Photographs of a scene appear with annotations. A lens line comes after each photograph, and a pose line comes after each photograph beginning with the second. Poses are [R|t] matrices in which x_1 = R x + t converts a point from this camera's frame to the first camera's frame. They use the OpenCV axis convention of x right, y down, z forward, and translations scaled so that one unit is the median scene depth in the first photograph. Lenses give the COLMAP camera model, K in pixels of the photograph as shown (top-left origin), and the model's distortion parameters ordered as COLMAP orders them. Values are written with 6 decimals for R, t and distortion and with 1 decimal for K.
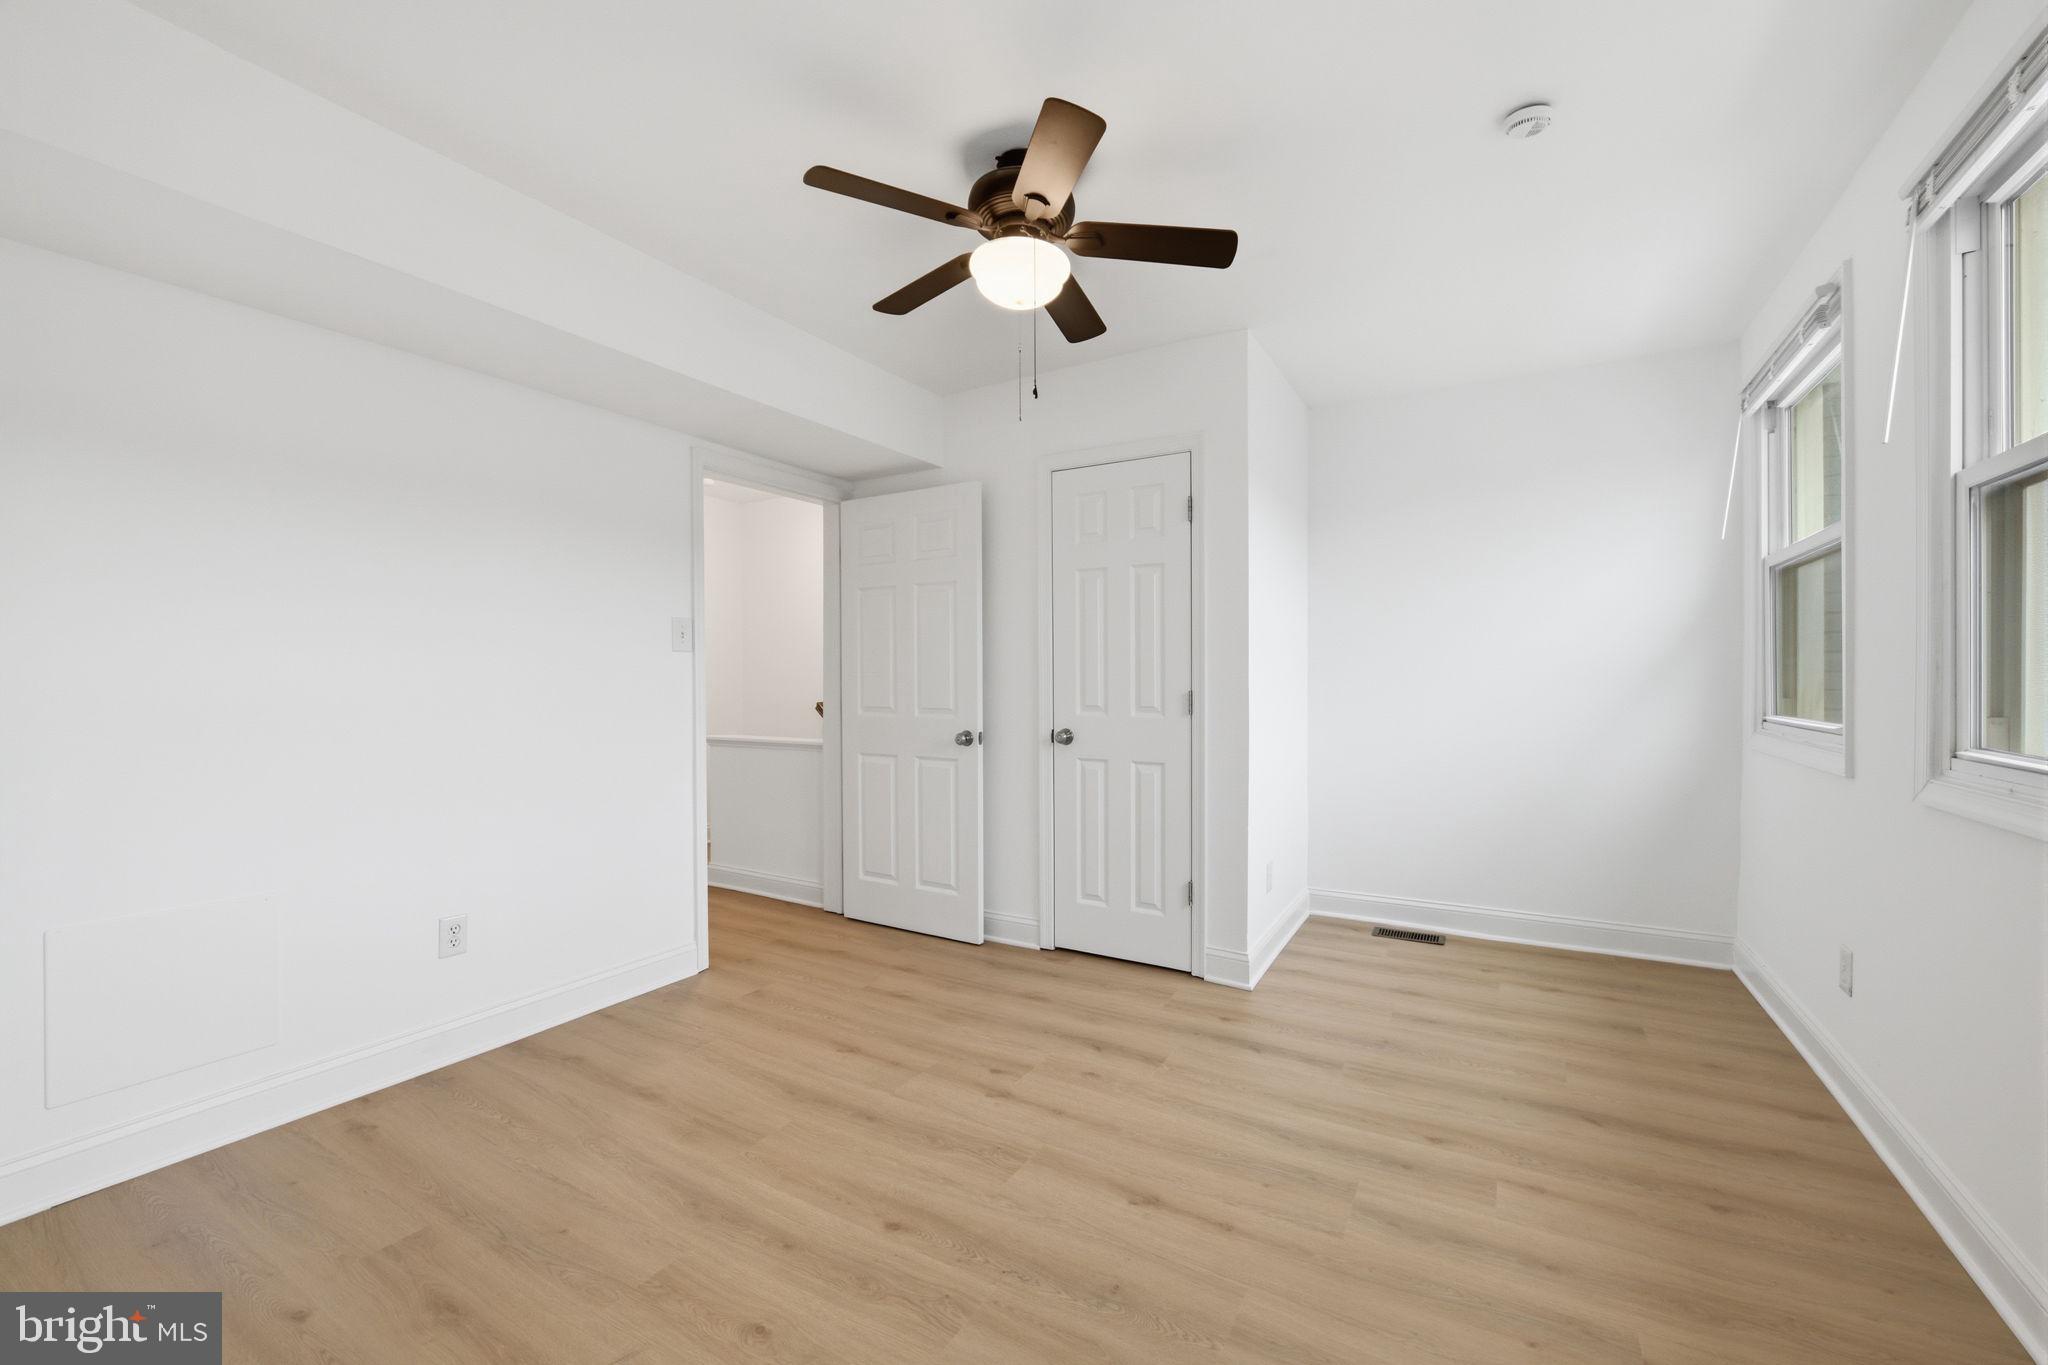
lens RADIAL K [[807.0, 0, 1041.8], [0, 807.0, 688.0], [0, 0, 1]] dist [-0.008516, -0.000859]
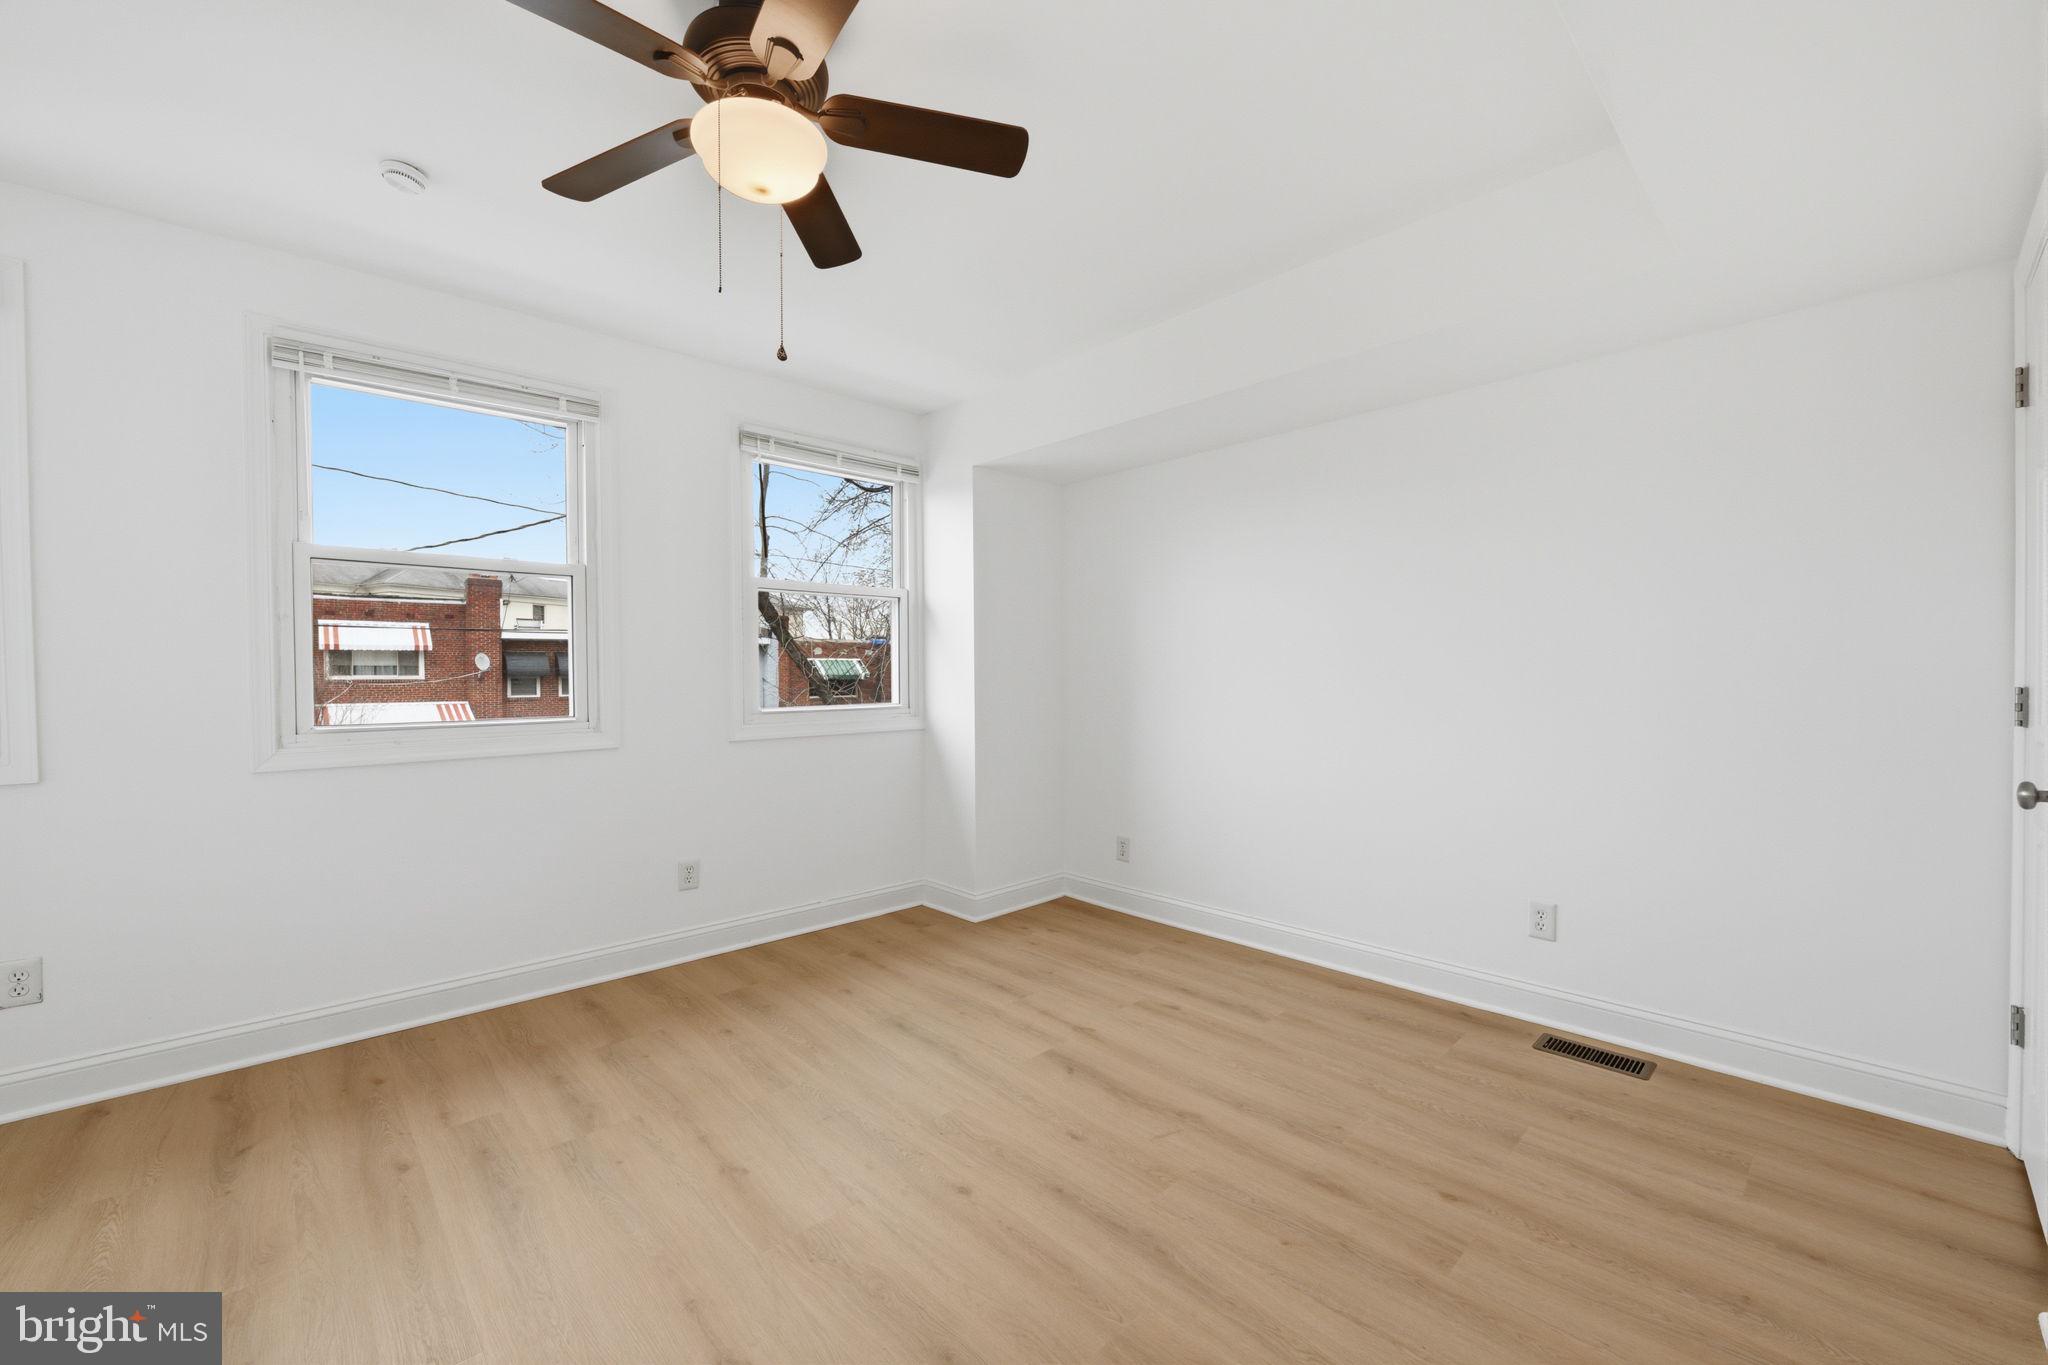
lens RADIAL K [[807.0, 0, 1041.8], [0, 807.0, 688.0], [0, 0, 1]] dist [-0.008516, -0.000859]
pose [[-0.959814, 0.006505, 0.280562, -0.497004], [0.015396, 0.999446, 0.029501, -0.018191], [-0.280214, 0.032635, -0.959383, 1.670645]]
